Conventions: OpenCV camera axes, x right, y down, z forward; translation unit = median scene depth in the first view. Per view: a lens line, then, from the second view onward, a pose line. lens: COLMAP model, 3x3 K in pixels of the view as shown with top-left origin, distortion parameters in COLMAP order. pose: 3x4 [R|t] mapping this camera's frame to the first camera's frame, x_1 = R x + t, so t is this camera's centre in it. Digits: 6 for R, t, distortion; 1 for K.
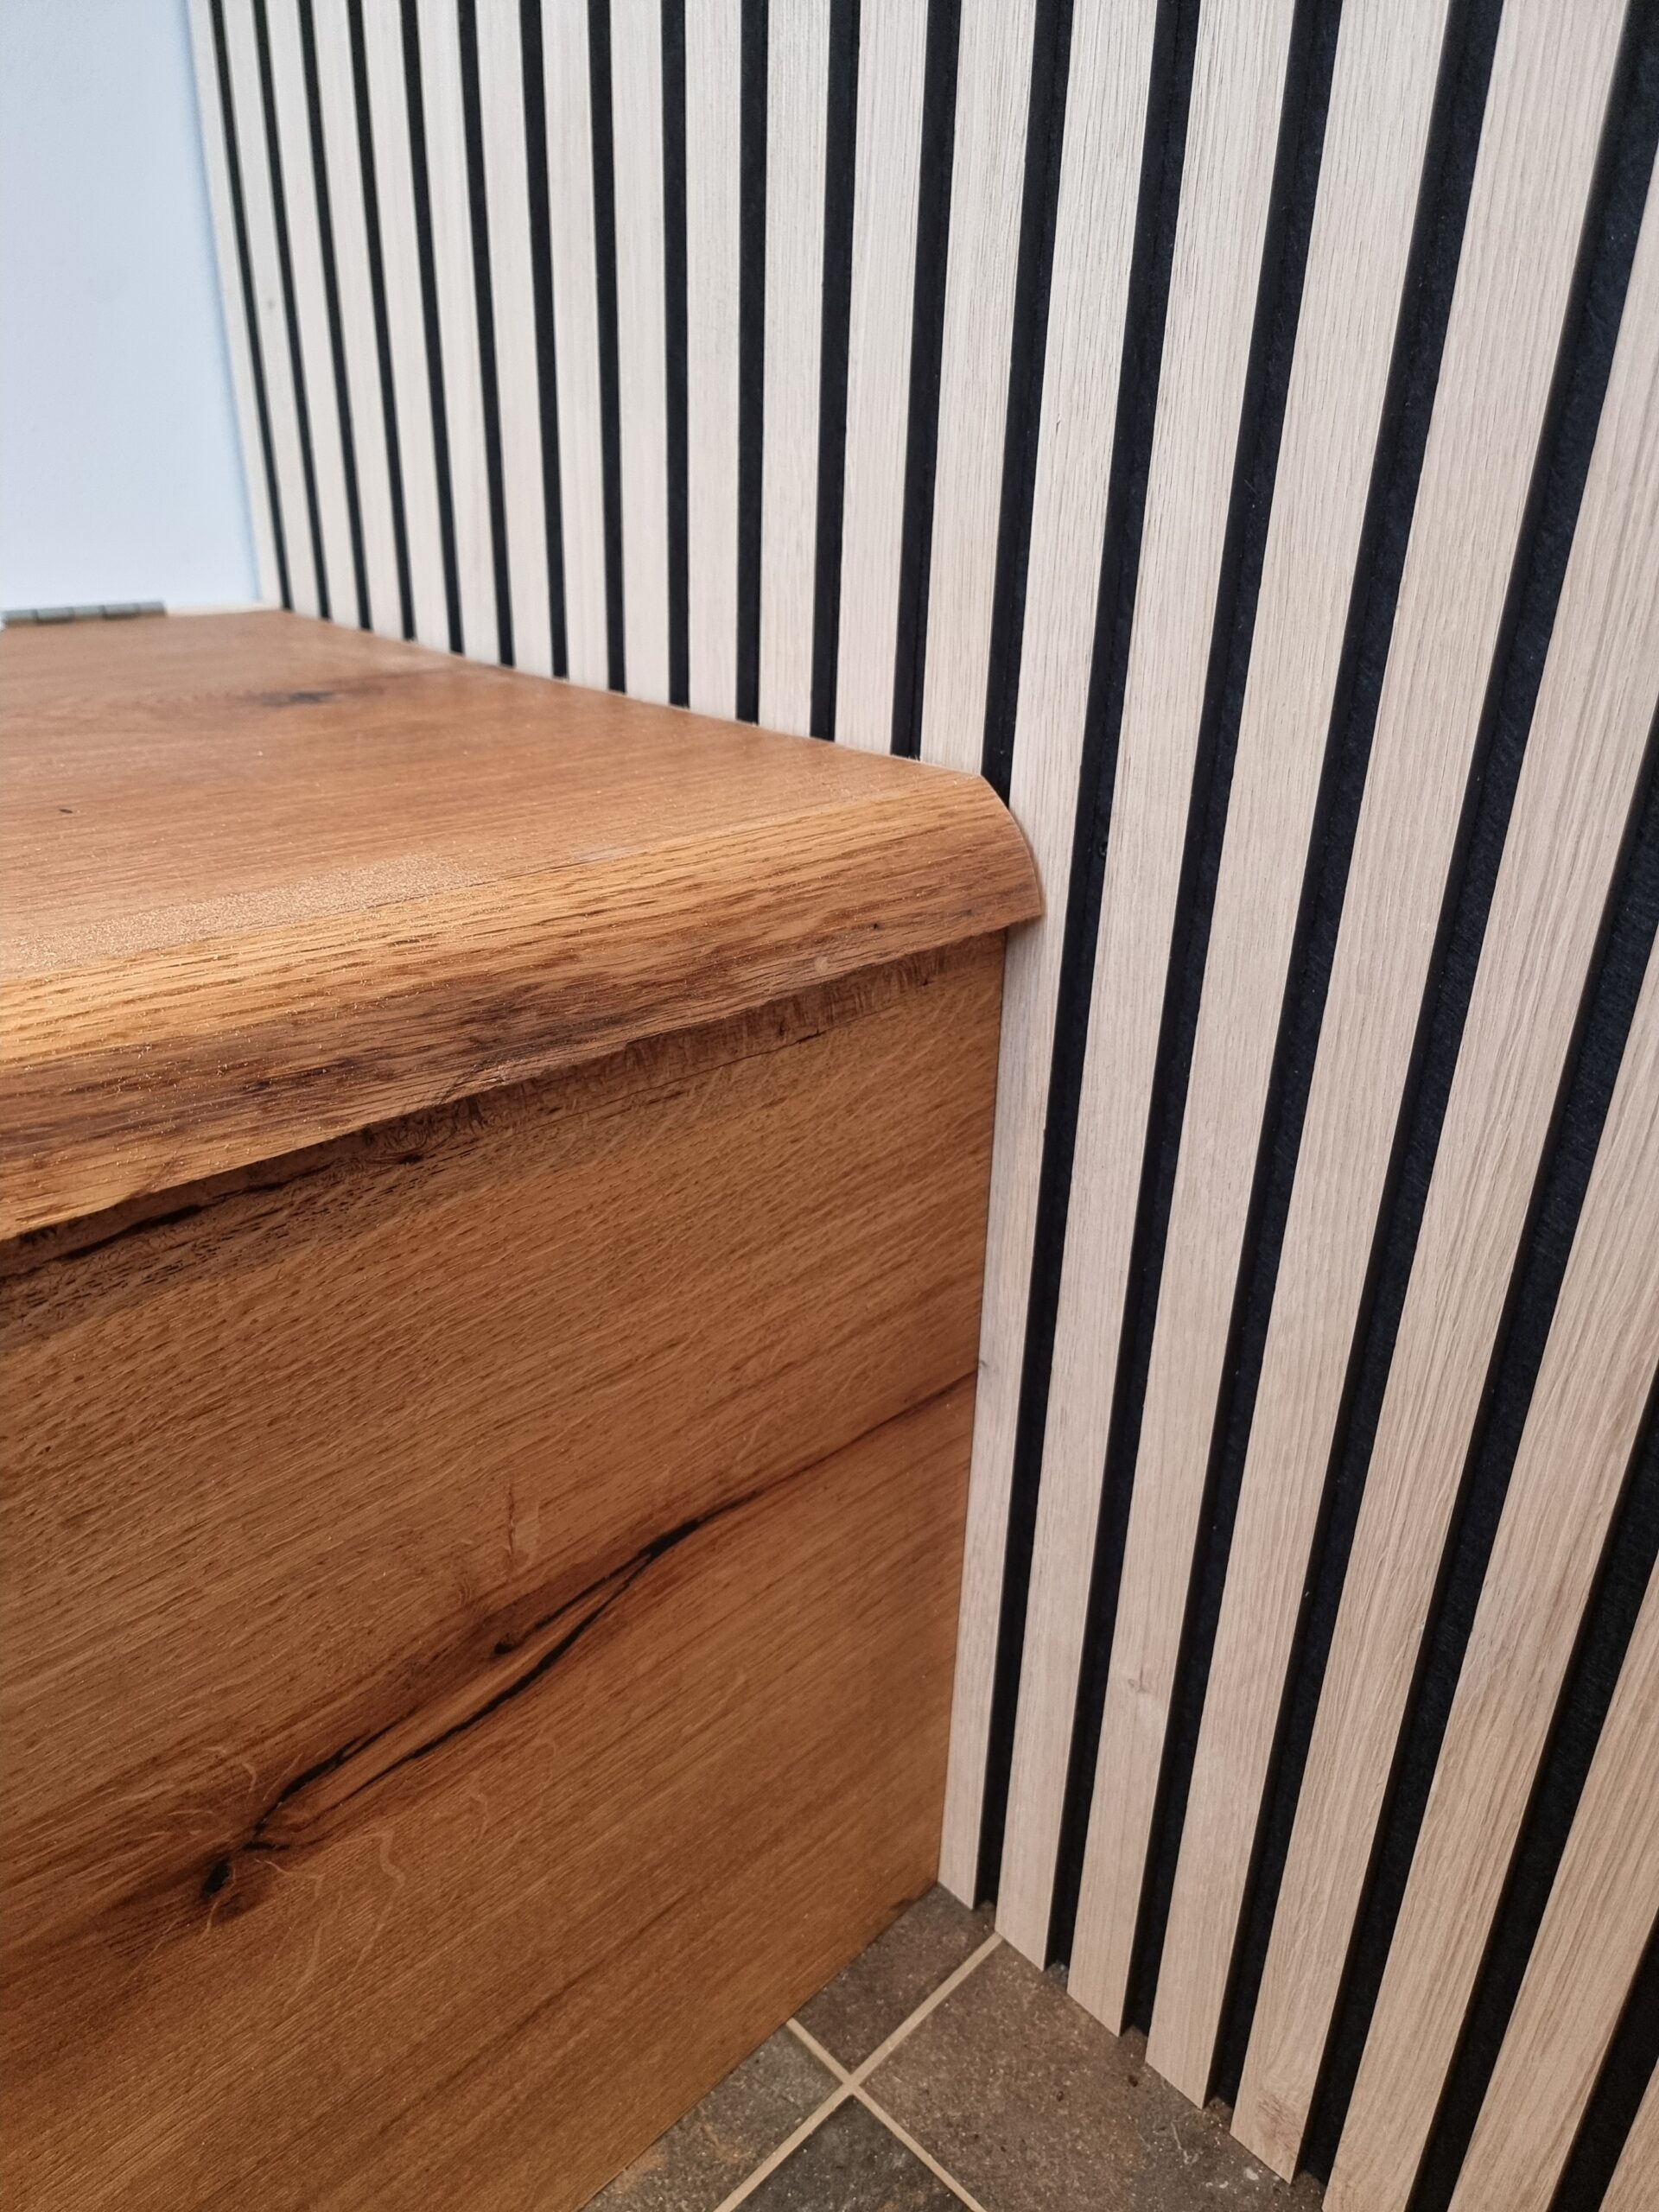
lens RADIAL K [[1559.7, 0, 820.5], [0, 1559.7, 1139.9], [0, 0, 1]] dist [0.030783, -0.007586]
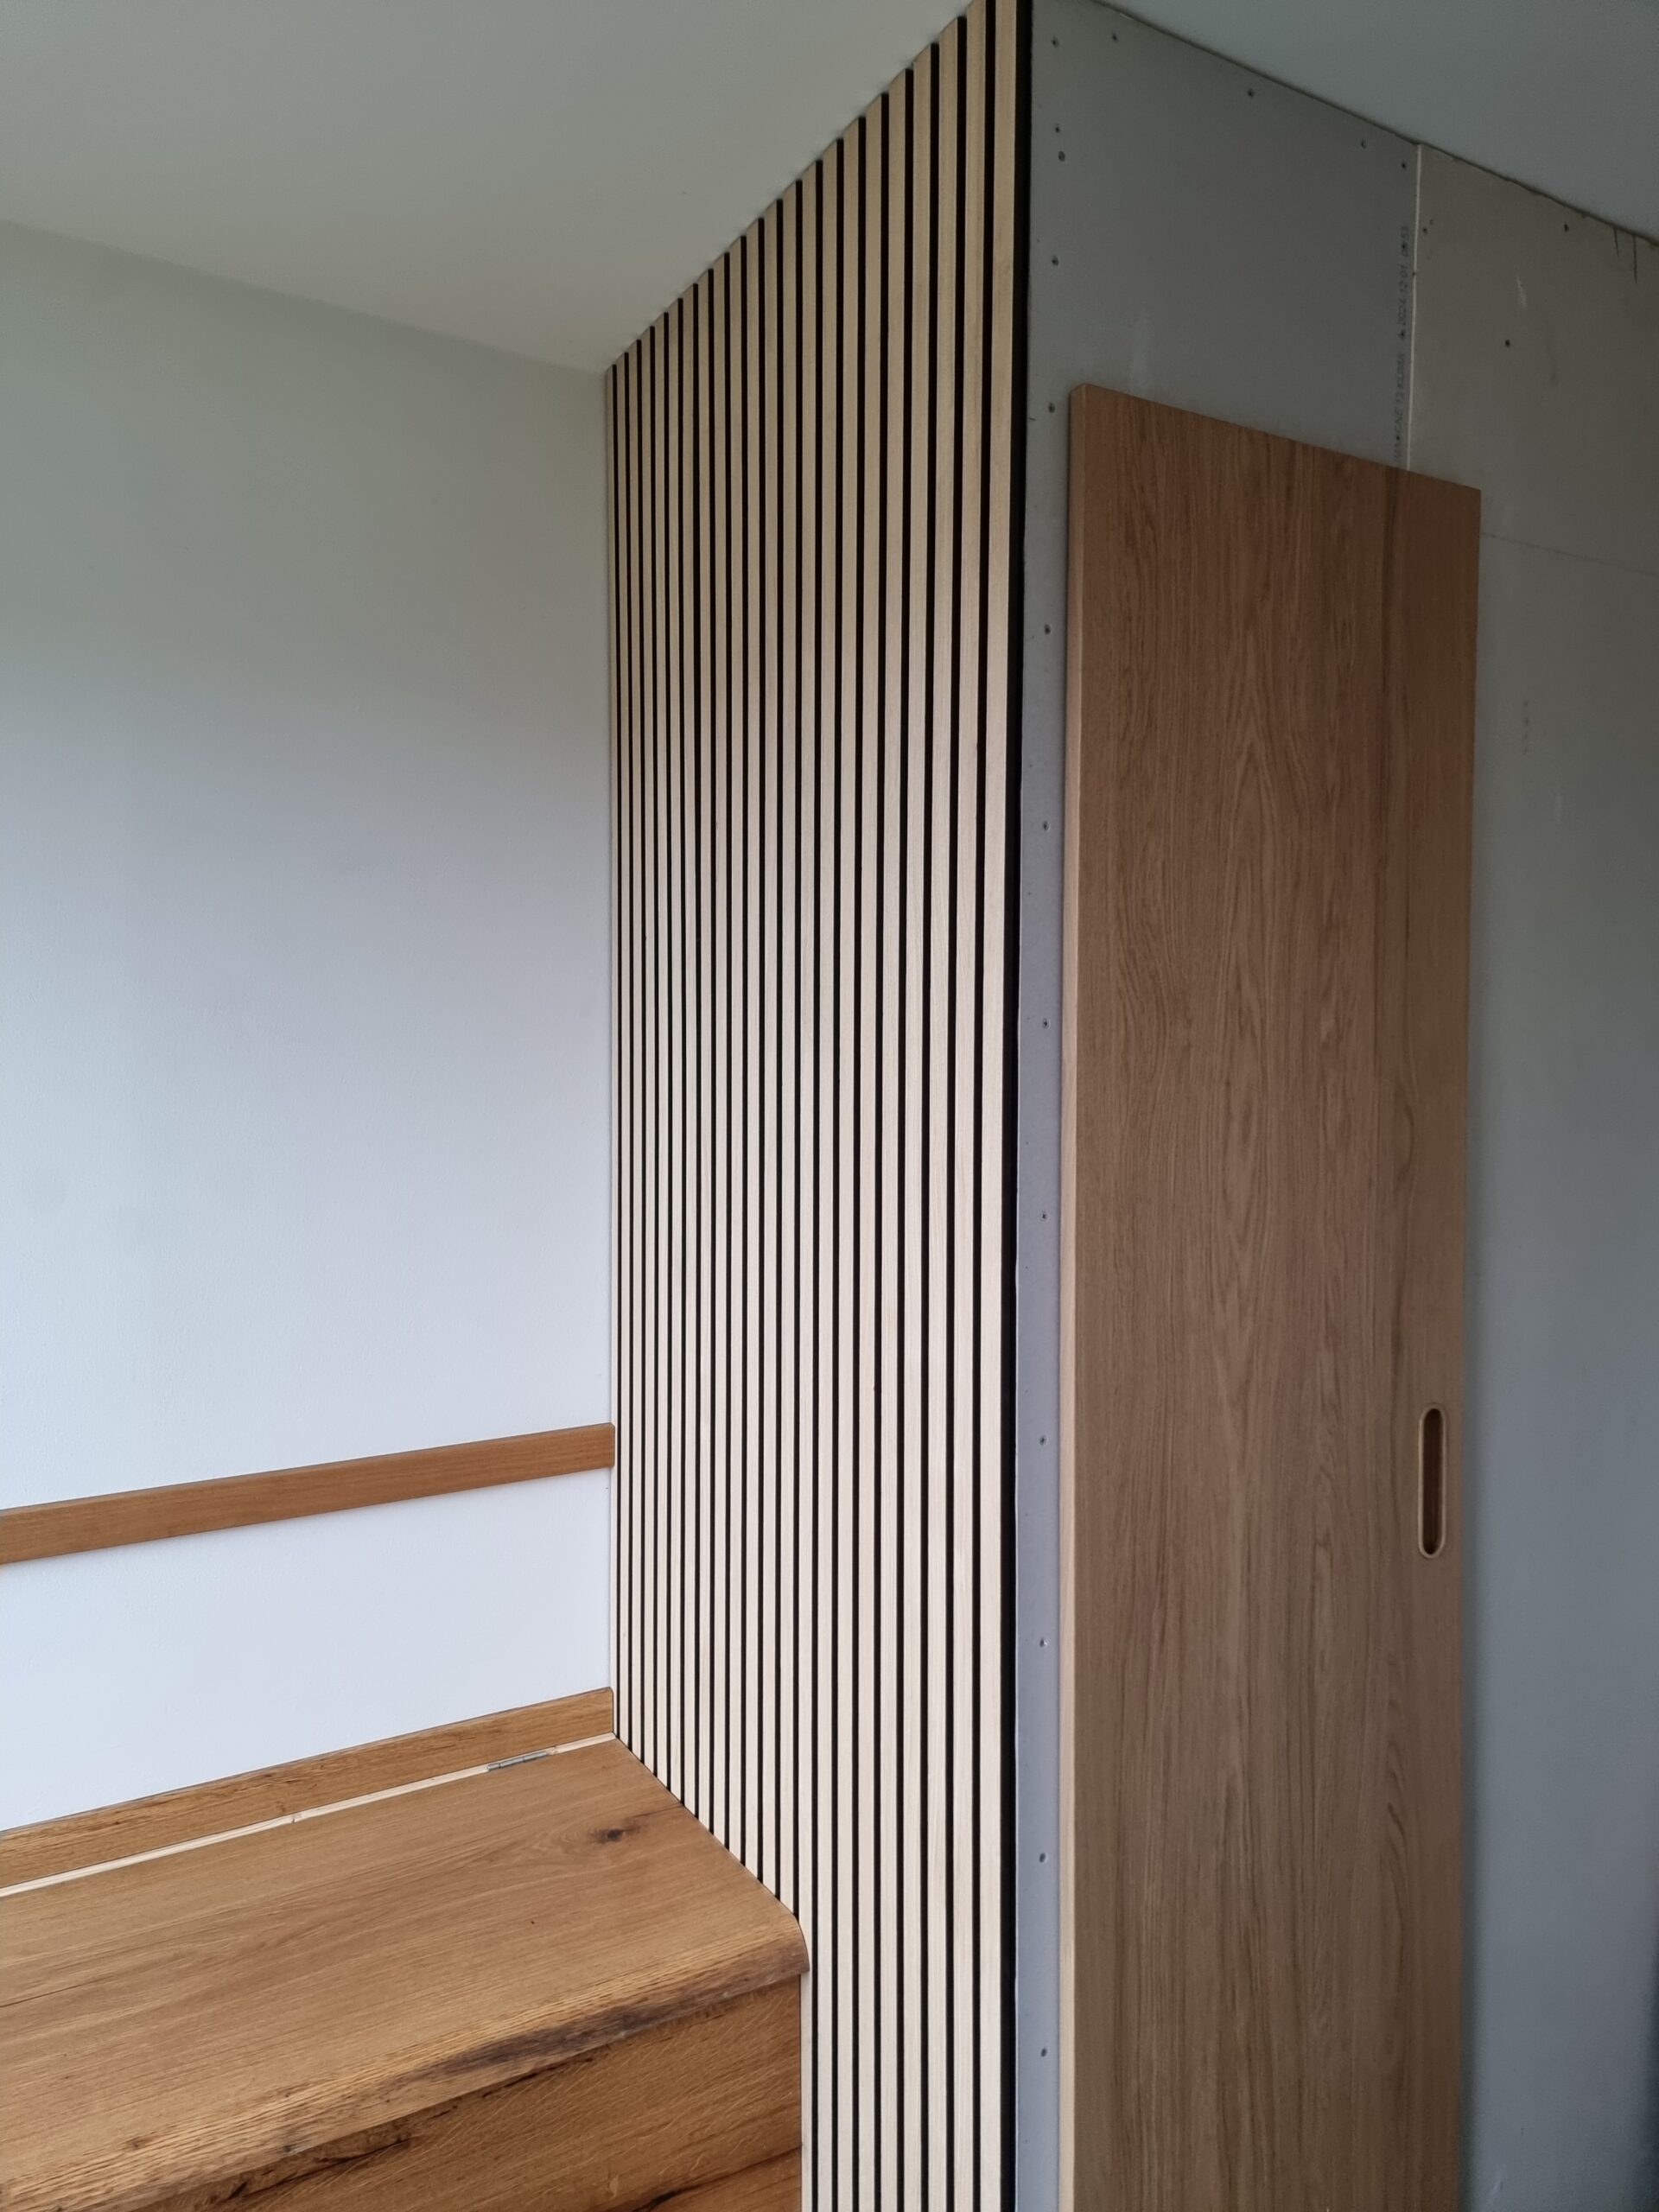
lens RADIAL K [[1528.5, 0, 822.3], [0, 1528.5, 1096.9], [0, 0, 1]] dist [0.082595, -0.063748]
pose [[0.968185, -0.018254, -0.249569, 1.021835], [-0.084335, 0.915186, -0.394110, -0.541476], [0.235596, 0.402619, 0.884530, -2.543056]]
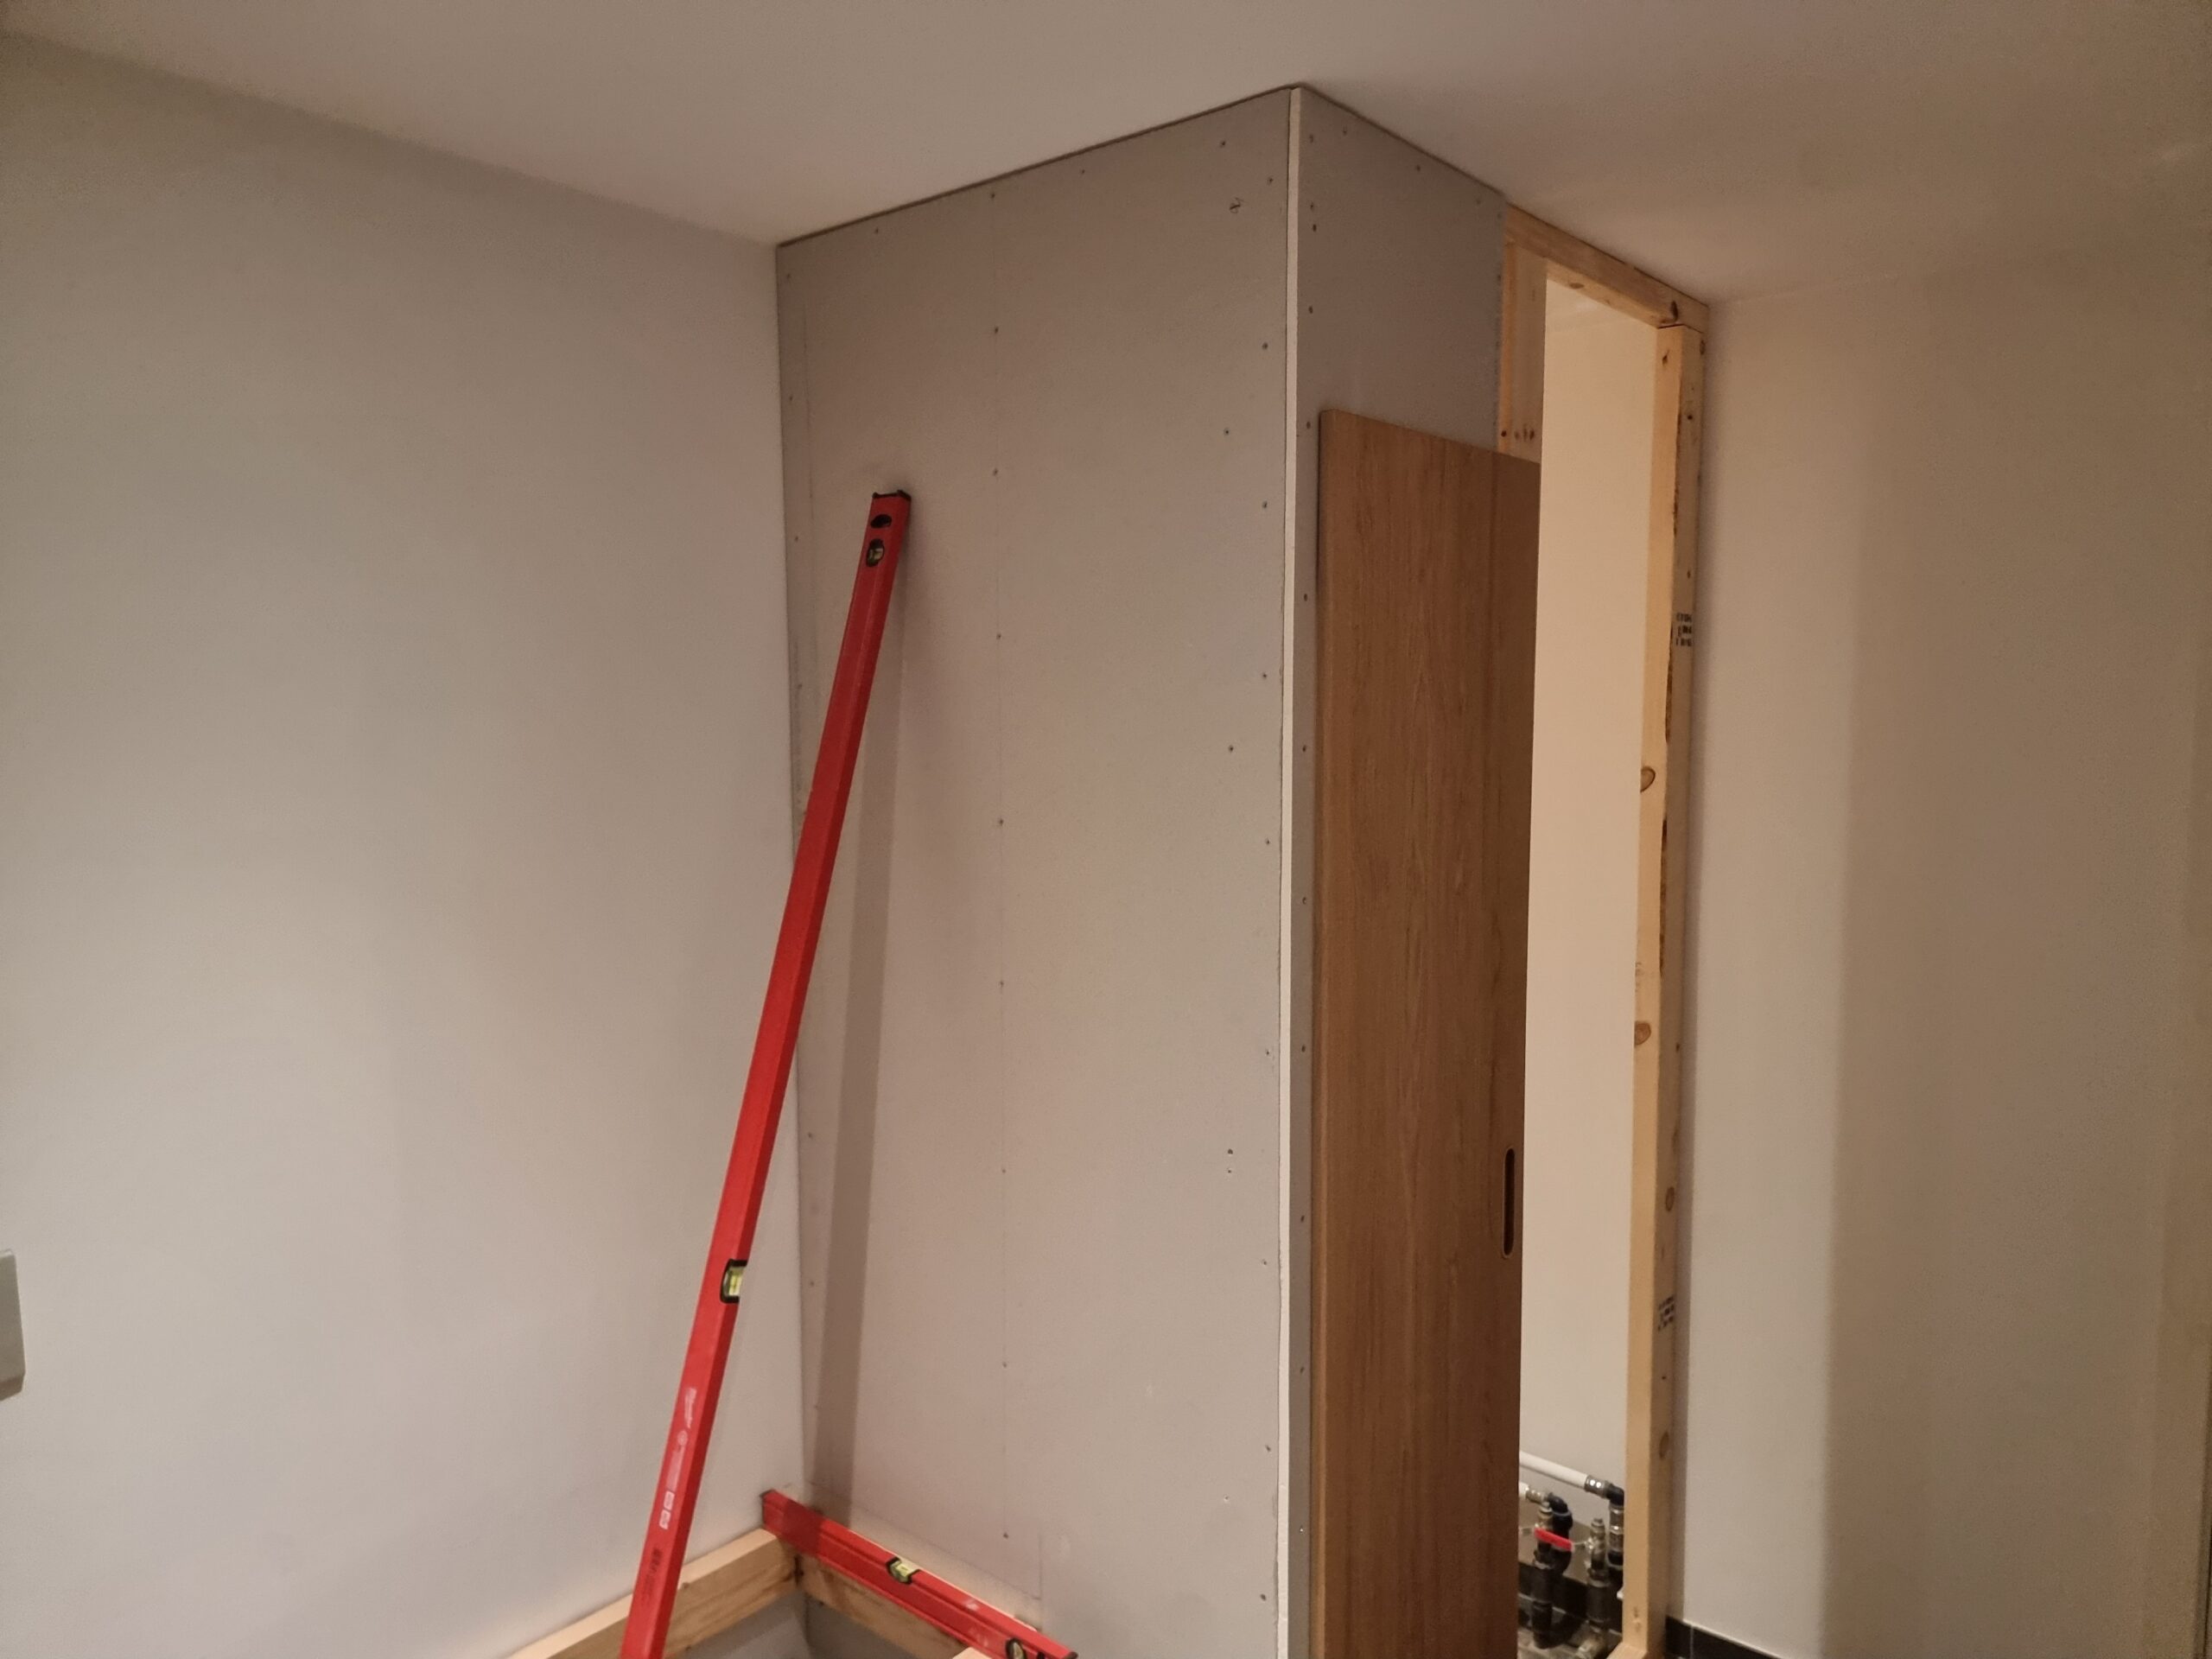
lens RADIAL K [[1537.5, 0, 1125.2], [0, 1537.5, 851.2], [0, 0, 1]] dist [0.066859, -0.055825]
pose [[0.995326, -0.039940, 0.087931, 0.044810], [0.067834, 0.937193, -0.342152, -0.691449], [-0.068742, 0.346517, 0.935522, -3.379017]]
